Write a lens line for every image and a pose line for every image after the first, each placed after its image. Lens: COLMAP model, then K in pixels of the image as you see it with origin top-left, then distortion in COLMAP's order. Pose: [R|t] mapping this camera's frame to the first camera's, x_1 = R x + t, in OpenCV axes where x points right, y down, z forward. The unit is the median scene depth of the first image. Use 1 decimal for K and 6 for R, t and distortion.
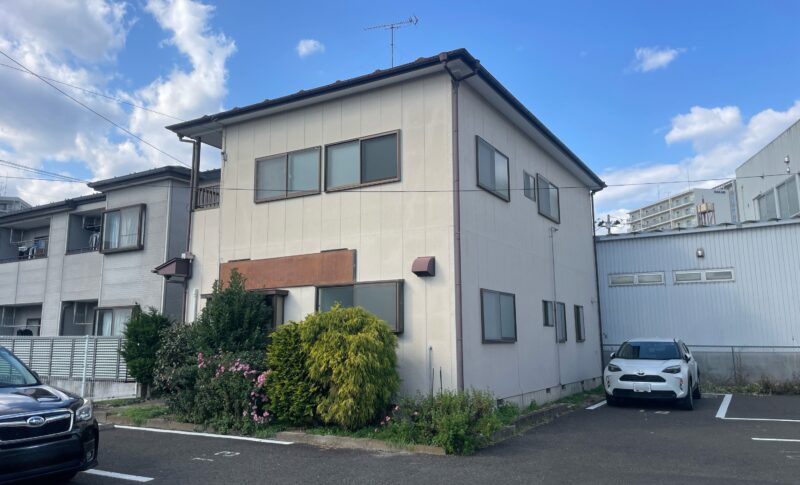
lens RADIAL K [[601.5, 0, 397.2], [0, 601.5, 234.6], [0, 0, 1]] dist [0.055664, -0.064728]
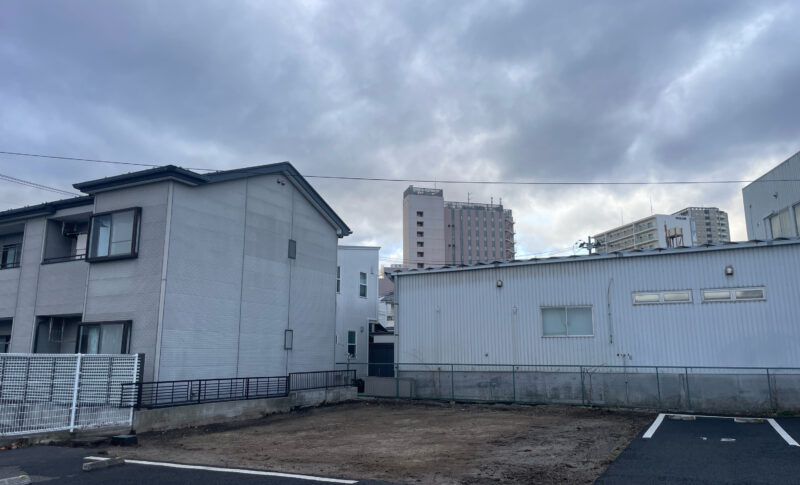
lens RADIAL K [[601.5, 0, 402.5], [0, 601.5, 240.1], [0, 0, 1]] dist [0.055664, -0.064728]
pose [[0.997795, 0.016385, 0.064317, -0.079873], [-0.014721, 0.999547, -0.026258, 0.014940], [-0.064718, 0.025253, 0.997584, 0.073576]]
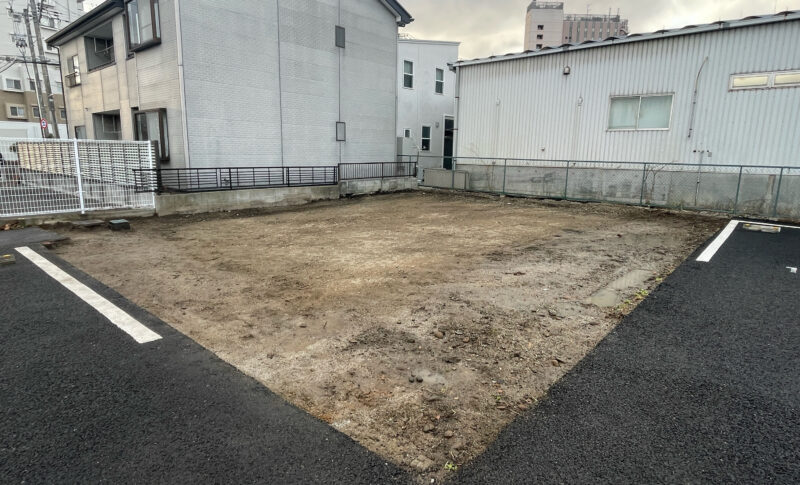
lens RADIAL K [[446.8, 0, 400.0], [0, 446.8, 241.0], [0, 0, 1]] dist [0.004332, -0.006156]
pose [[0.981410, 0.058539, -0.182779, 0.056560], [0.010631, 0.934307, 0.356311, 0.061446], [0.191630, -0.351631, 0.916315, 0.347591]]
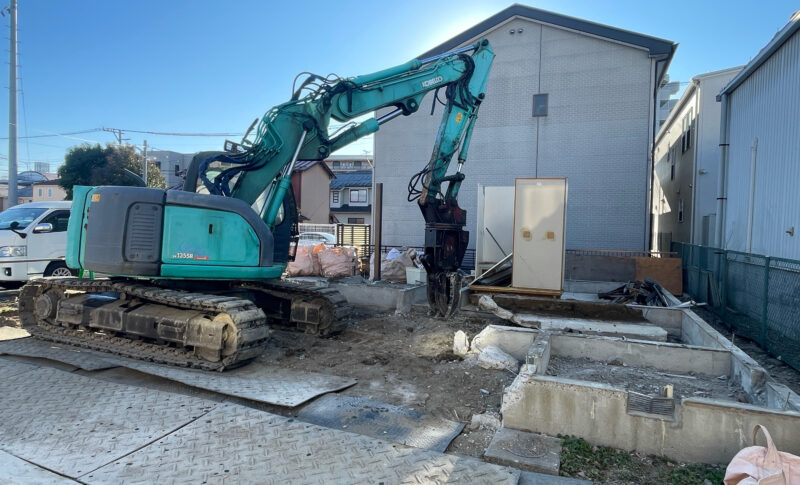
lens RADIAL K [[467.1, 0, 400.4], [0, 467.1, 241.1], [0, 0, 1]] dist [-0.000300, -0.000007]
pose [[0.131823, 0.036537, -0.990600, 0.468469], [0.140367, 0.988563, 0.055141, 0.139796], [0.981285, -0.146316, 0.125187, 0.836761]]
